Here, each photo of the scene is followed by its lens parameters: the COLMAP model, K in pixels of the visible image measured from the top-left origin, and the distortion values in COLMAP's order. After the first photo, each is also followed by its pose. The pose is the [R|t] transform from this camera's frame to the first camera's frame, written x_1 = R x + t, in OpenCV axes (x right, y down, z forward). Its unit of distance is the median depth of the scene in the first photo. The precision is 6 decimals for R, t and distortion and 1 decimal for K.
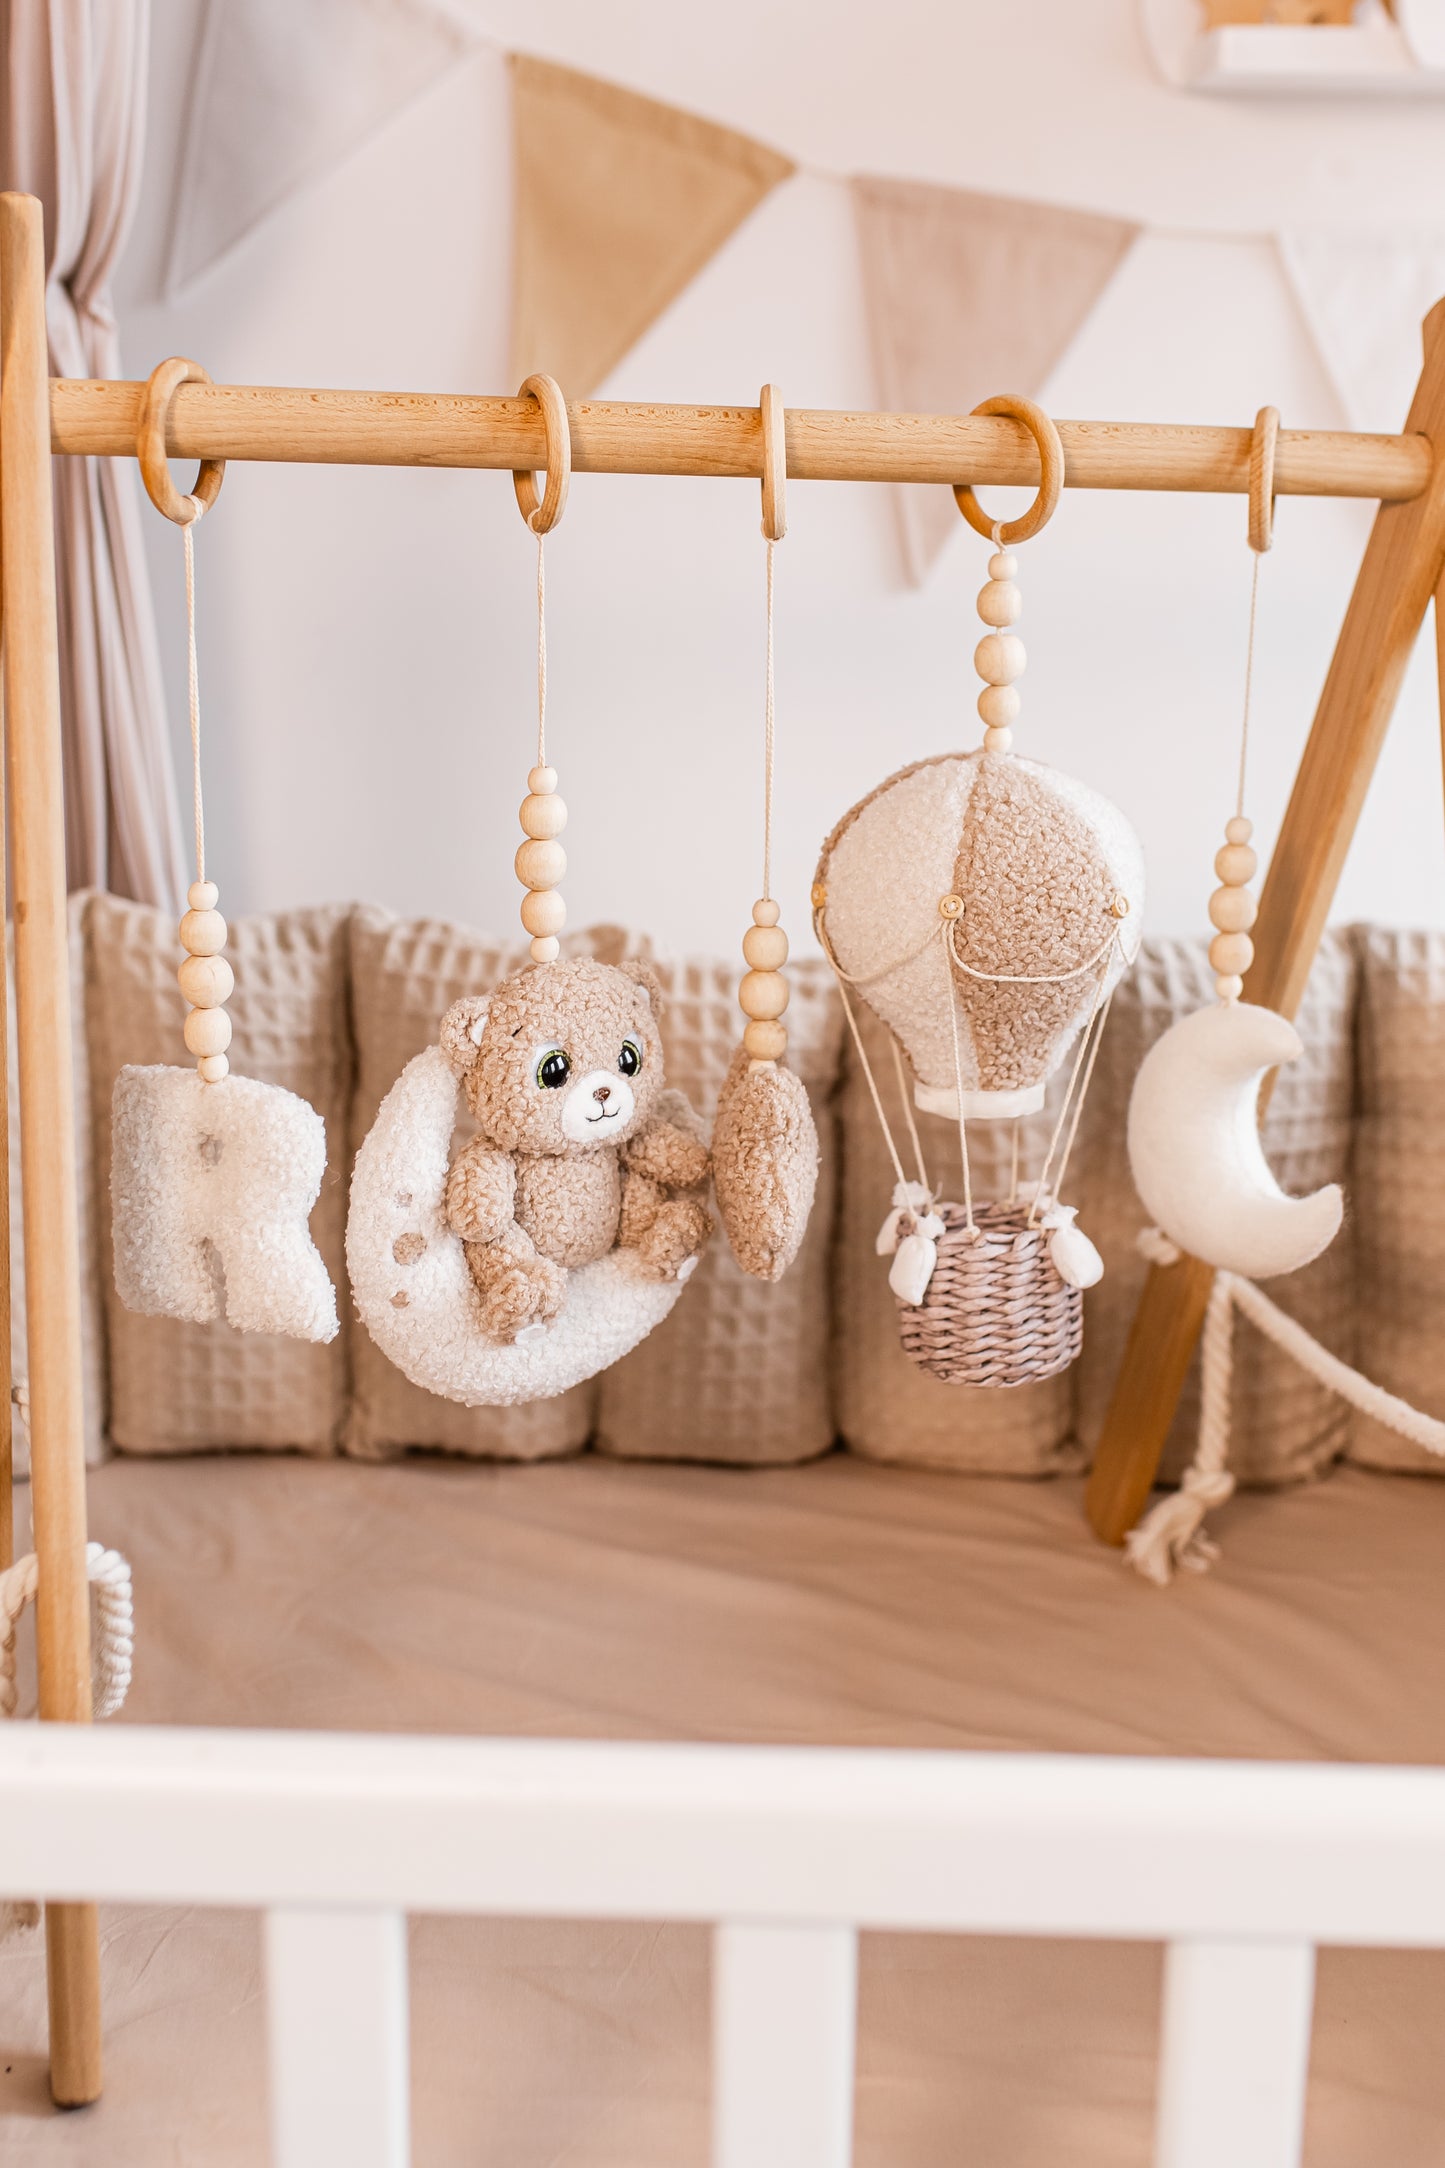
lens RADIAL K [[2714.4, 0, 706.9], [0, 2714.4, 1038.1], [0, 0, 1]] dist [-0.019255, 0.000000]
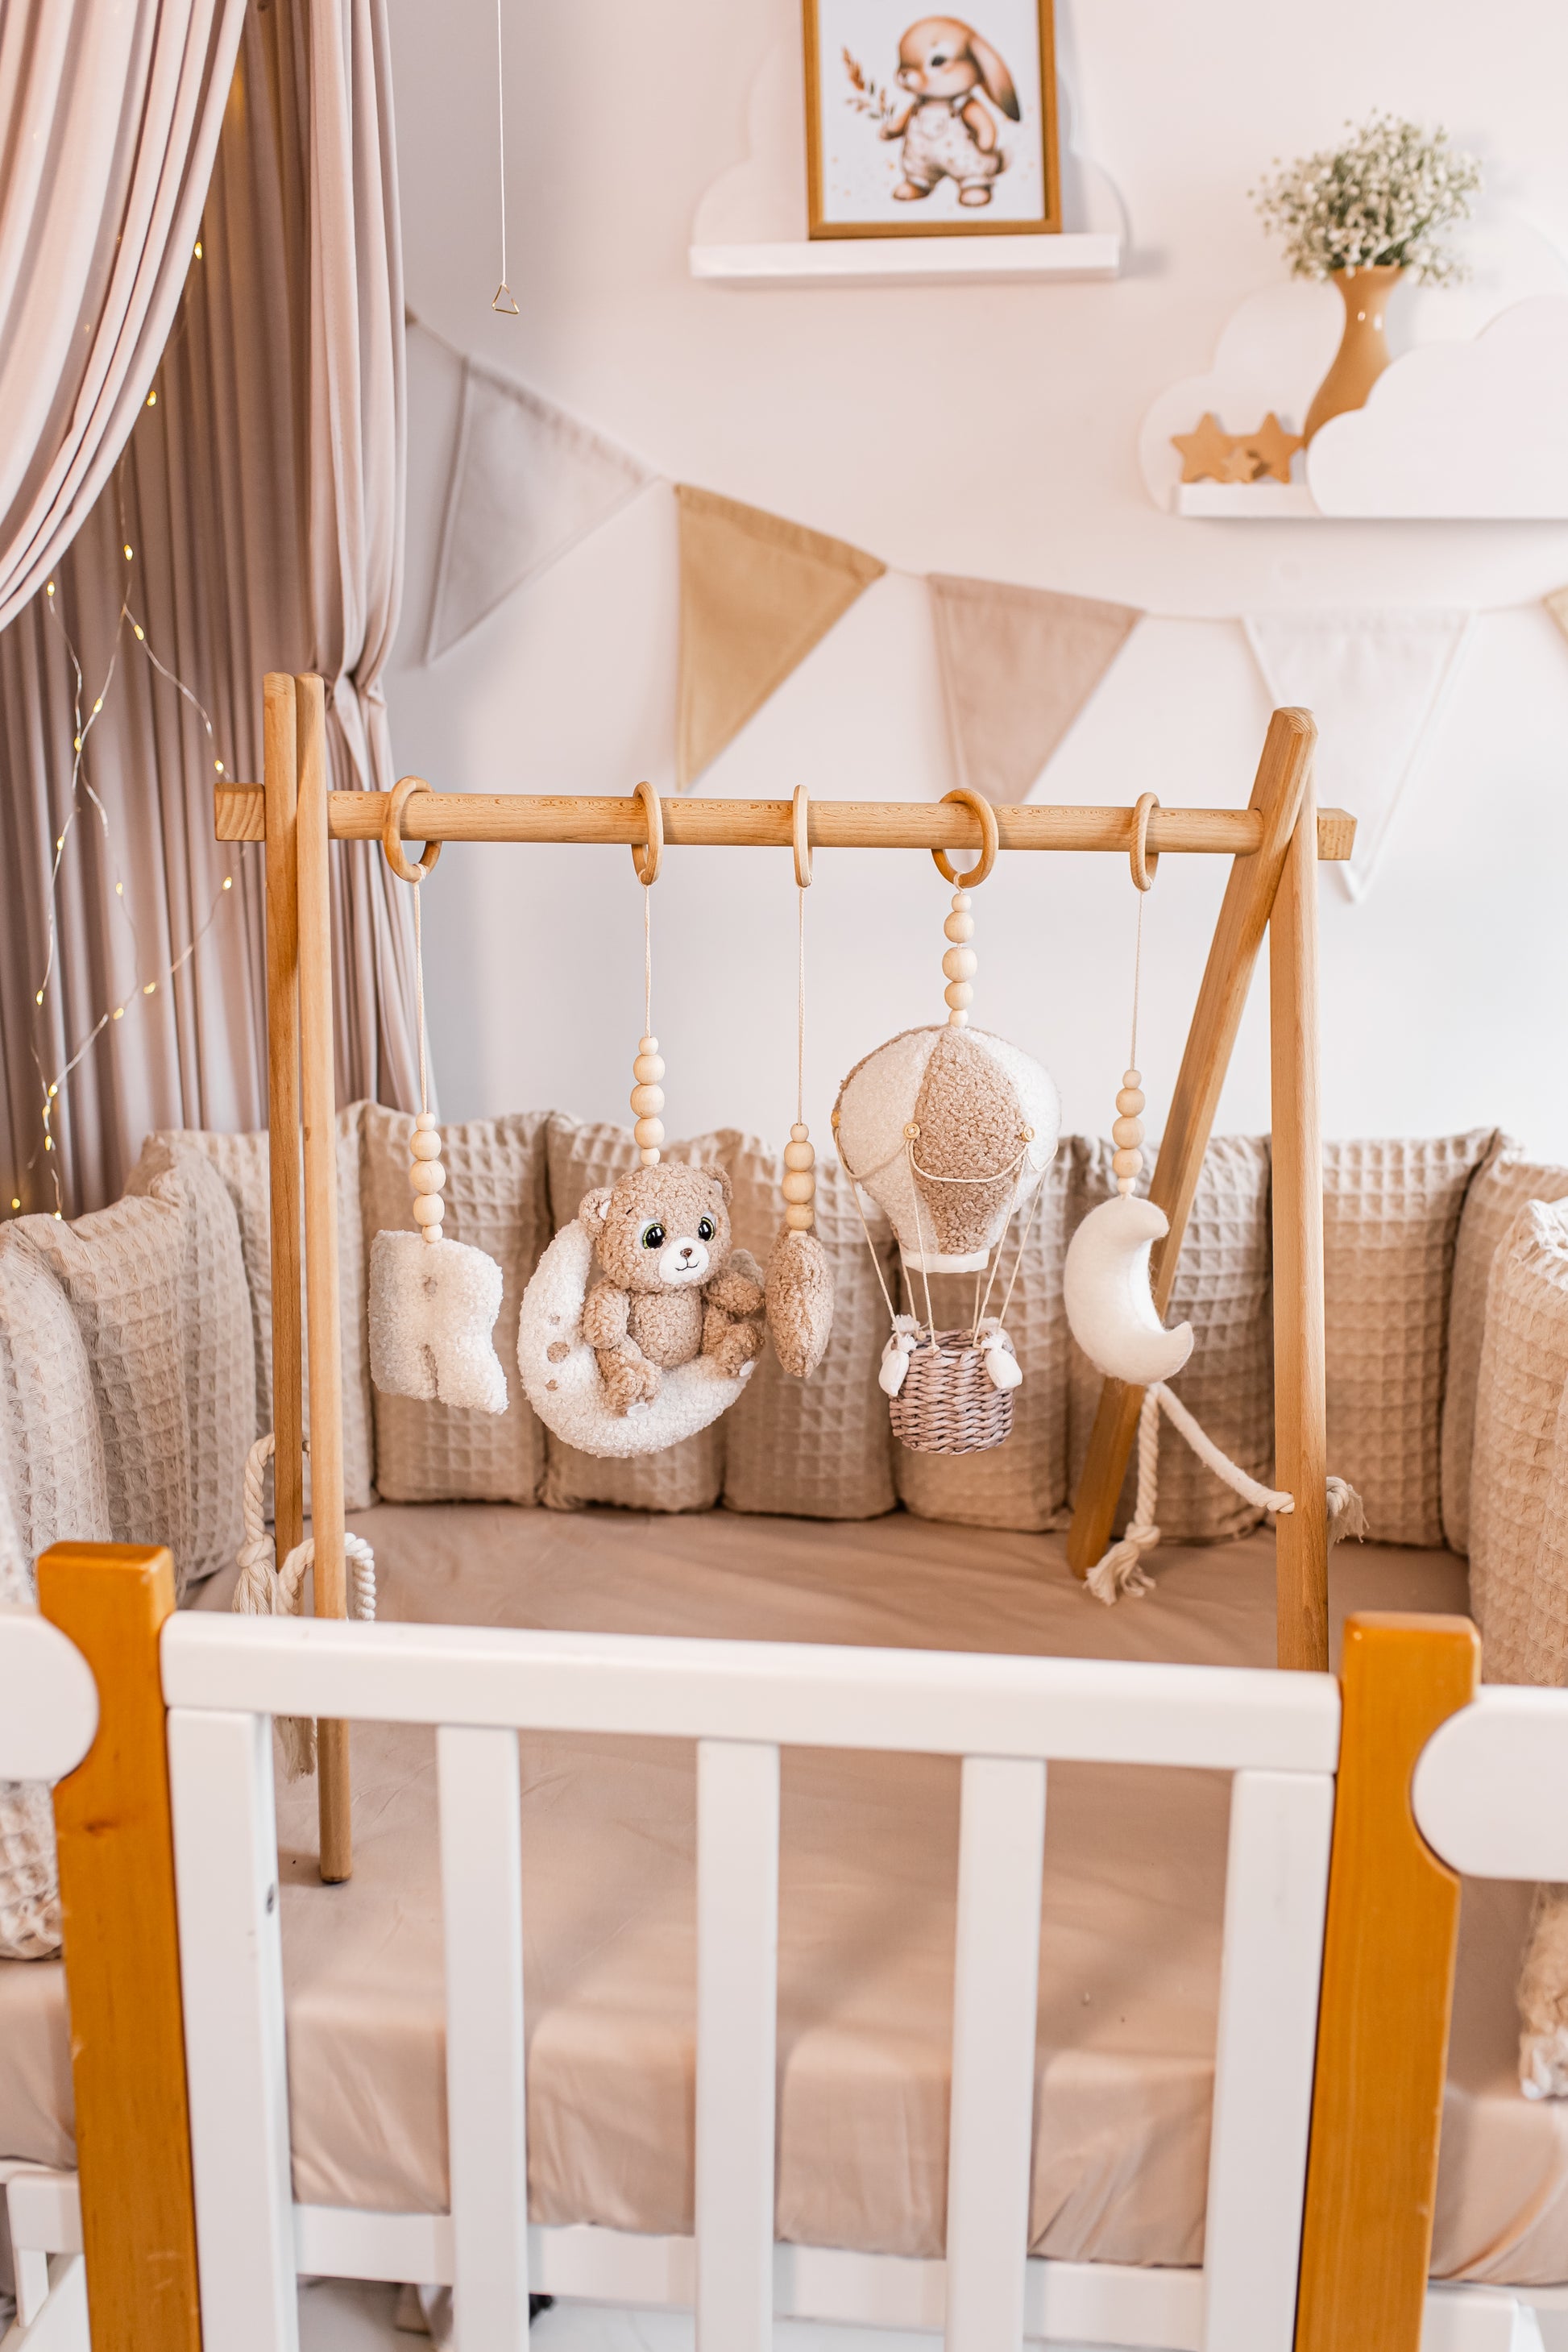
lens RADIAL K [[2552.4, 0, 807.5], [0, 2552.4, 1271.3], [0, 0, 1]] dist [-0.017139, 0.000000]
pose [[0.997718, 0.015626, -0.065685, 0.090650], [-0.013439, 0.999345, 0.033595, -0.013228], [0.066167, -0.032636, 0.997275, -0.309223]]
